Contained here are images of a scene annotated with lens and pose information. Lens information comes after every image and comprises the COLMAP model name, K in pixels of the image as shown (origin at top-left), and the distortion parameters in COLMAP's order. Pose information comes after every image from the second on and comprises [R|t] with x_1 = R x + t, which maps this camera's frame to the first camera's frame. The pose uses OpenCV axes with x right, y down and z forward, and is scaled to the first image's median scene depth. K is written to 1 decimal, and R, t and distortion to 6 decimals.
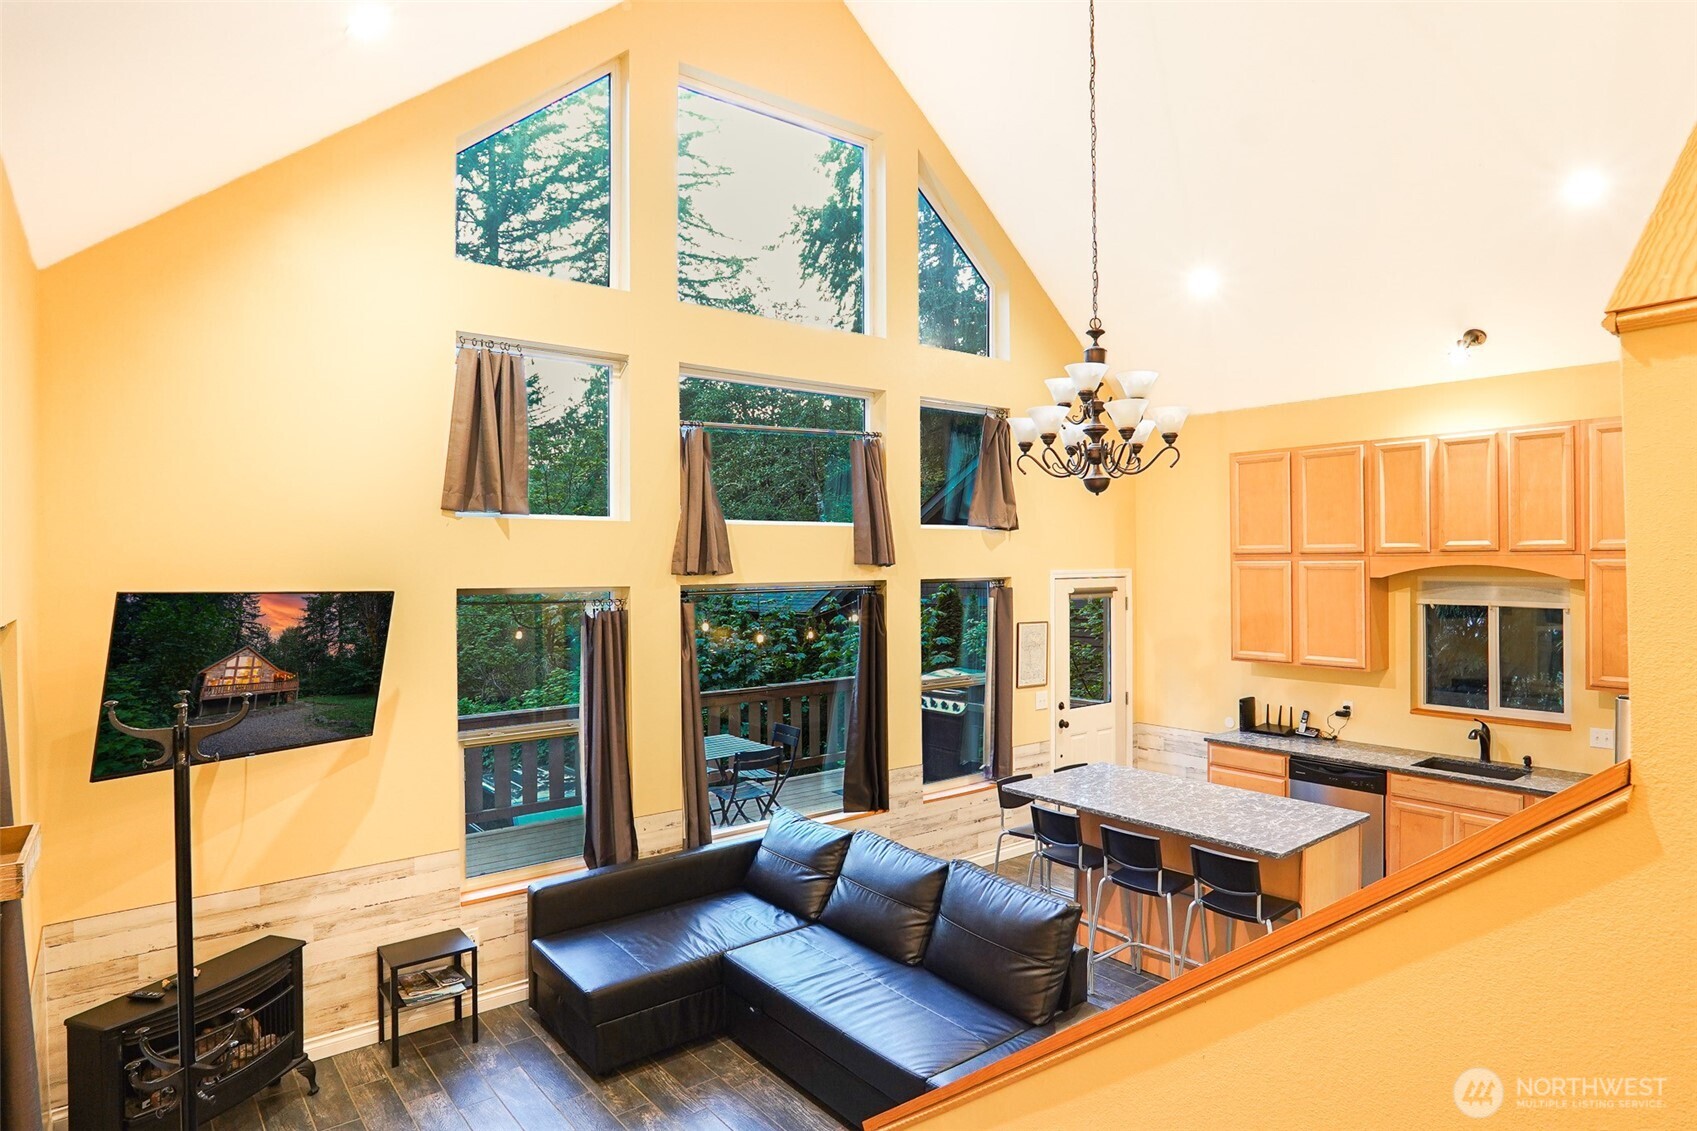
lens RADIAL K [[923.1, 0, 852.2], [0, 923.1, 565.8], [0, 0, 1]] dist [-0.035553, 0.008328]
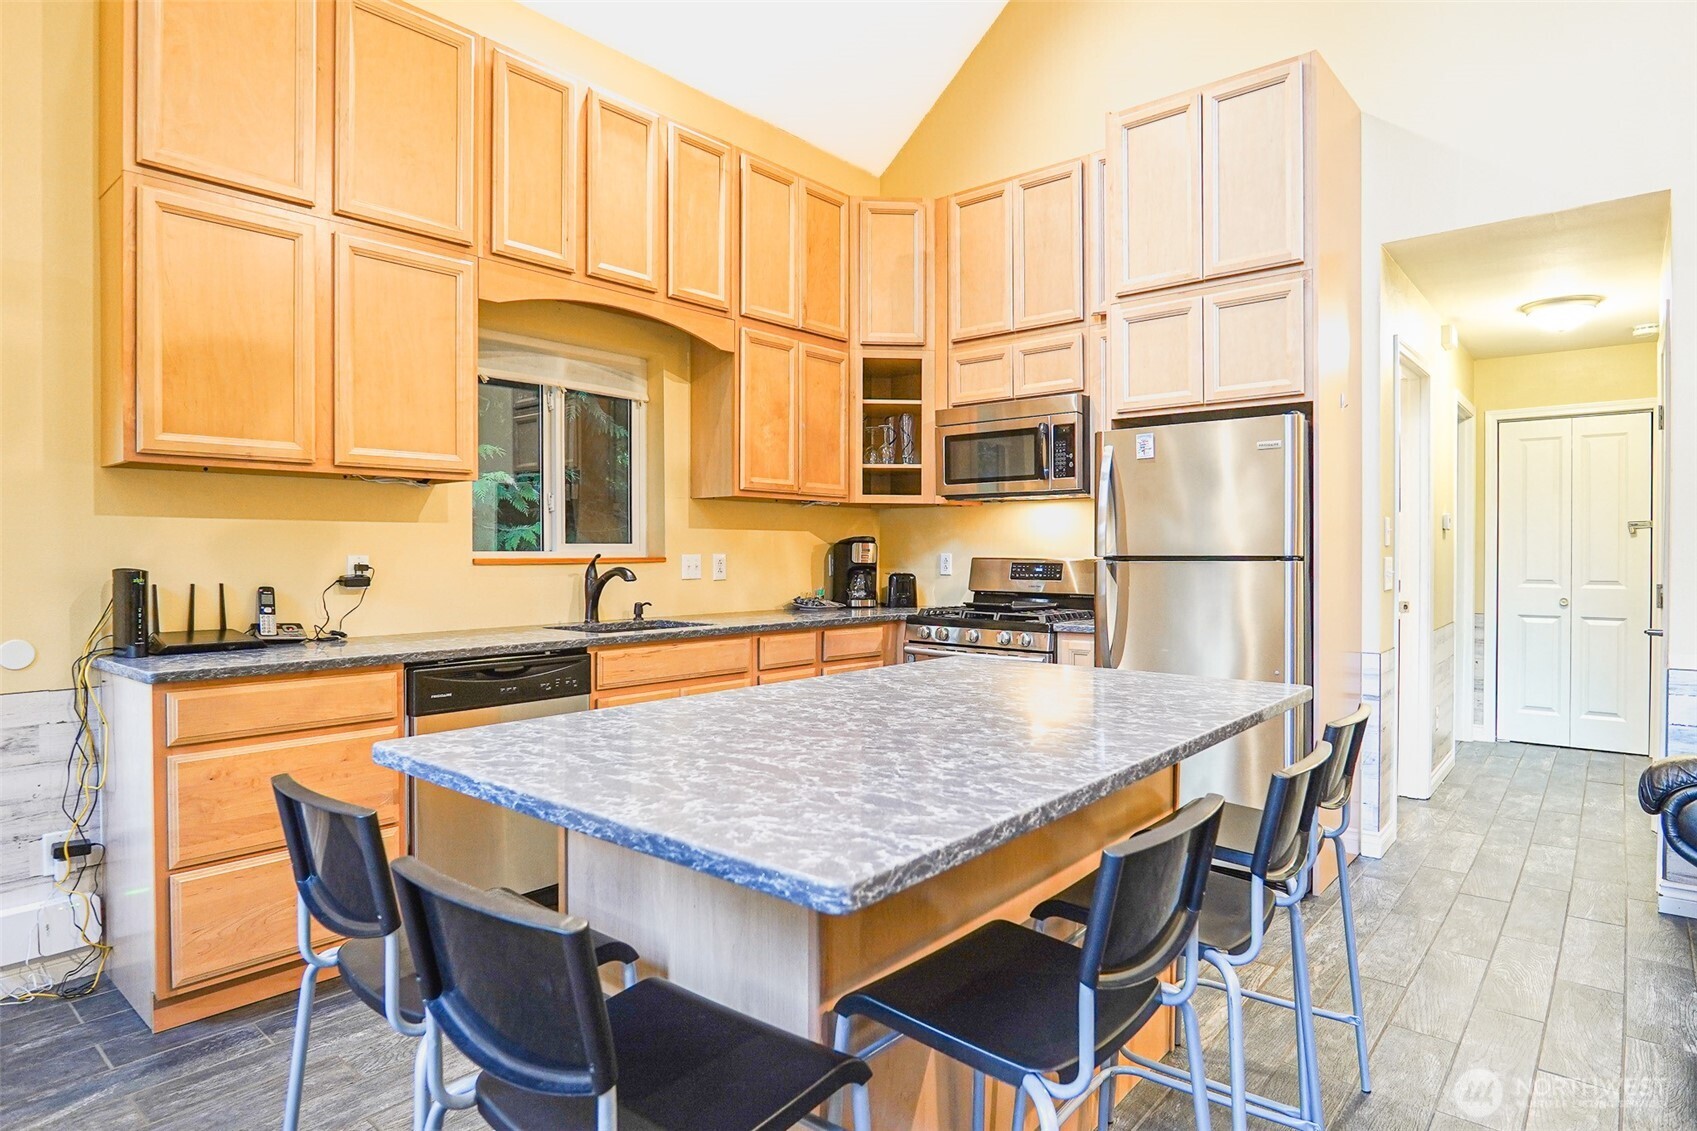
lens RADIAL K [[923.1, 0, 845.0], [0, 923.1, 558.6], [0, 0, 1]] dist [-0.035553, 0.008328]
pose [[-0.196368, -0.003286, 0.980525, 0.021022], [0.001163, 0.999993, 0.003584, 0.176309], [-0.980530, 0.001845, -0.196363, 0.998720]]
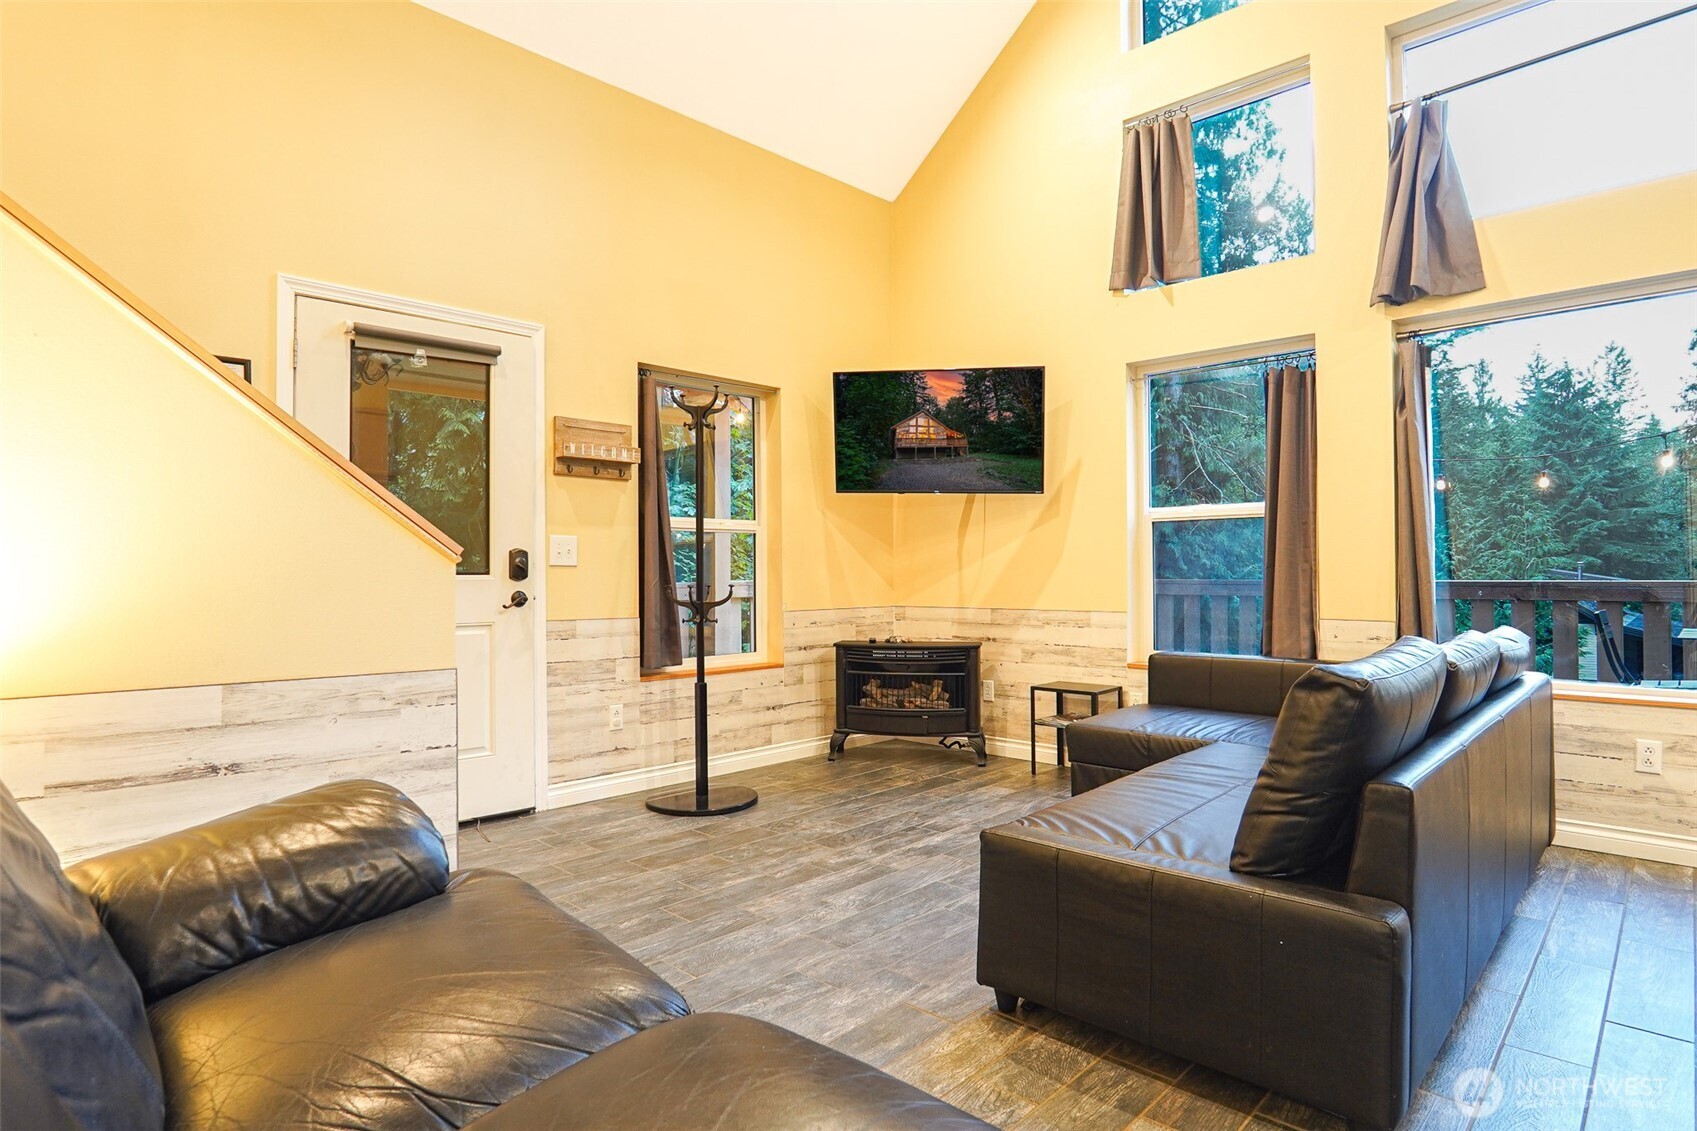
lens RADIAL K [[923.1, 0, 850.1], [0, 923.1, 561.3], [0, 0, 1]] dist [-0.035553, 0.008328]
pose [[0.138484, 0.007649, -0.990335, 0.463322], [0.003235, 0.999961, 0.008176, 0.197238], [0.990359, -0.004336, 0.138454, 0.444009]]
